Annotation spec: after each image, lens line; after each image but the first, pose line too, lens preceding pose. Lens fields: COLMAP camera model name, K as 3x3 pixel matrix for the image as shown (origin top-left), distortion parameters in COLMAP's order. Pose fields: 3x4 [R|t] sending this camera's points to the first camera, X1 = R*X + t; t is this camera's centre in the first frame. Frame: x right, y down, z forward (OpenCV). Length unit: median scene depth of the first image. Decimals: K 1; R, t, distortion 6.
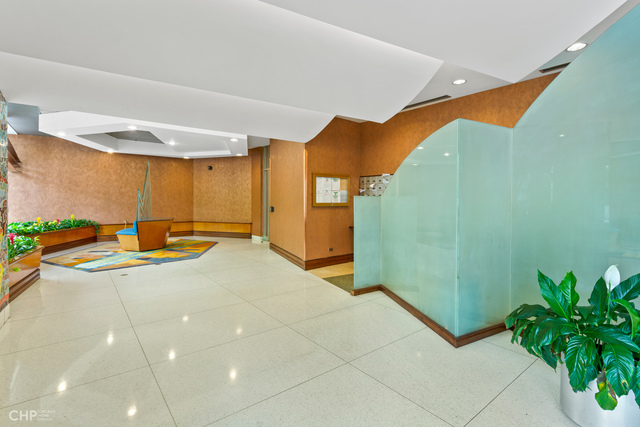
lens RADIAL K [[308.2, 0, 320.3], [0, 308.2, 208.6], [0, 0, 1]] dist [0.003584, 0.000106]
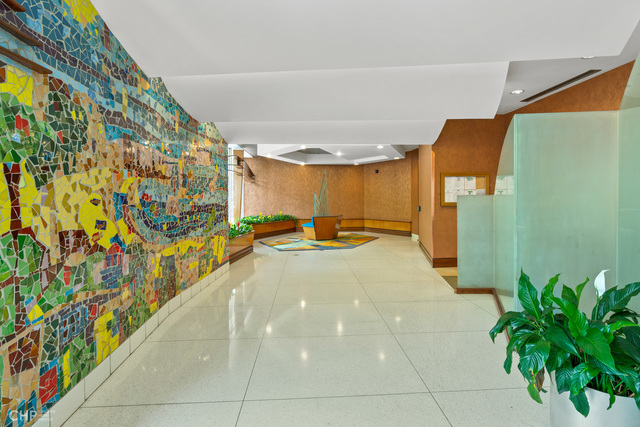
lens RADIAL K [[308.2, 0, 321.8], [0, 308.2, 212.0], [0, 0, 1]] dist [0.003584, 0.000106]
pose [[0.821216, 0.014606, -0.570430, 0.160315], [-0.007816, 0.999866, 0.014350, 0.001057], [0.570563, -0.007326, 0.821221, -0.045228]]
